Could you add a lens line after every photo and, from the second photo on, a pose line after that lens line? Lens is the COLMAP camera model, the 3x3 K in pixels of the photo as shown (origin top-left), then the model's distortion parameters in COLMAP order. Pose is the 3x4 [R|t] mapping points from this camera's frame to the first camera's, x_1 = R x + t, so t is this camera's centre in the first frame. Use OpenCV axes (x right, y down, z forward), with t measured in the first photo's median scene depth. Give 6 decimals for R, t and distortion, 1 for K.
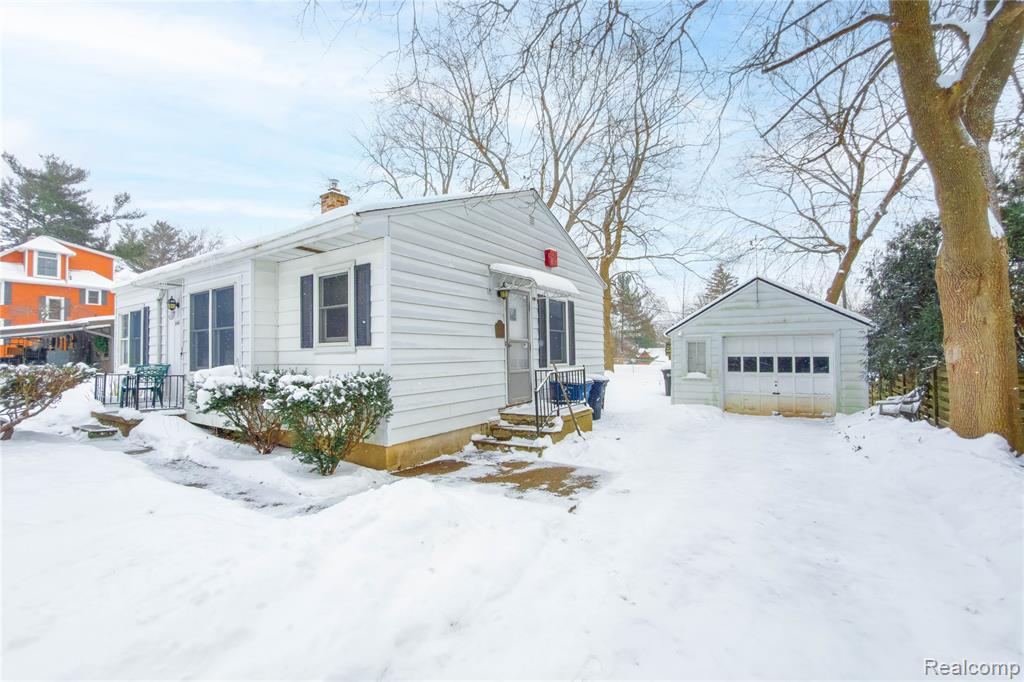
lens RADIAL K [[416.2, 0, 510.1], [0, 416.2, 343.6], [0, 0, 1]] dist [0.002861, 0.000687]
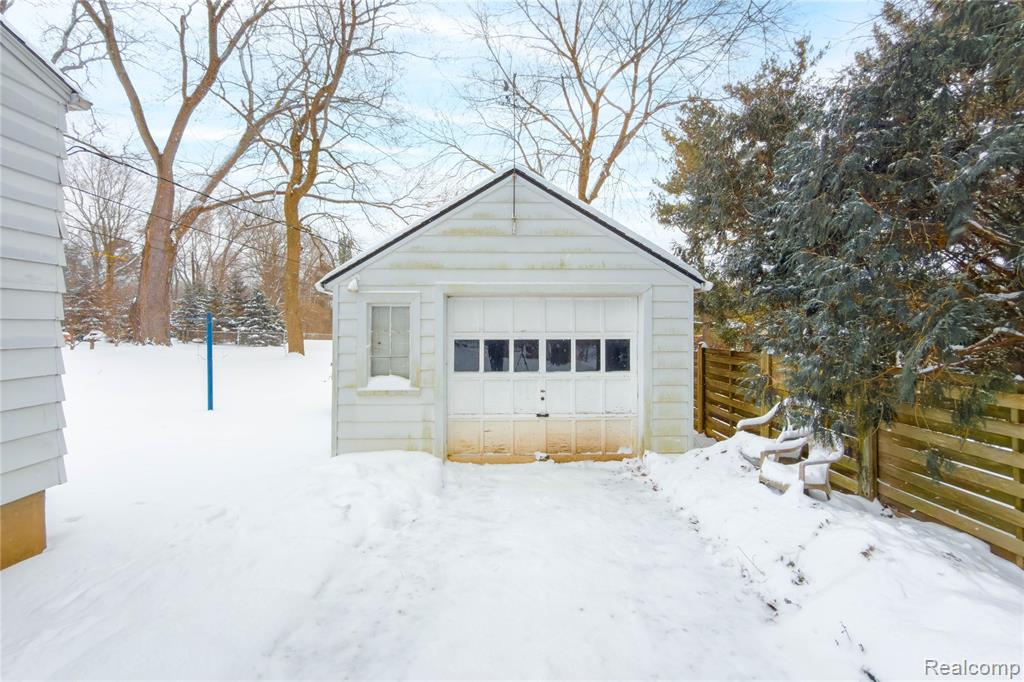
lens RADIAL K [[390.6, 0, 507.8], [0, 390.6, 322.3], [0, 0, 1]] dist [-0.002459, -0.000487]
pose [[0.805963, 0.010225, 0.591878, 0.309486], [-0.017543, 0.999824, 0.006617, 0.008824], [-0.591706, -0.015716, 0.806000, 0.607327]]
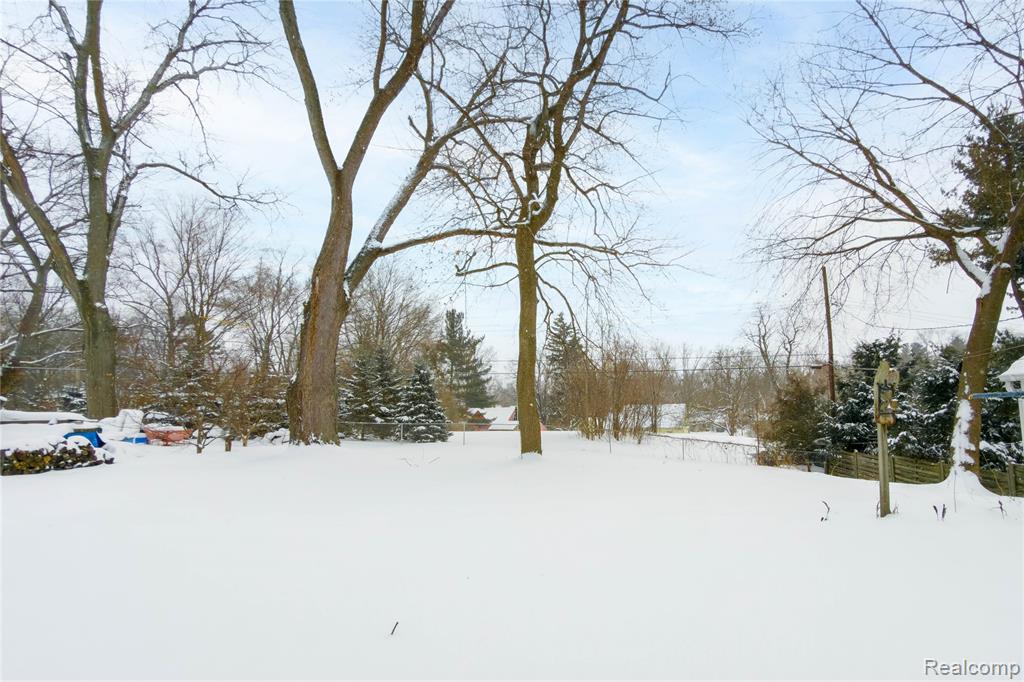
lens RADIAL K [[416.2, 0, 563.4], [0, 416.2, 387.7], [0, 0, 1]] dist [0.002861, 0.000687]
pose [[0.809593, 0.031102, 0.586167, -0.028189], [-0.008169, 0.999096, -0.041729, 0.022348], [-0.586934, 0.028995, 0.809115, 1.353136]]
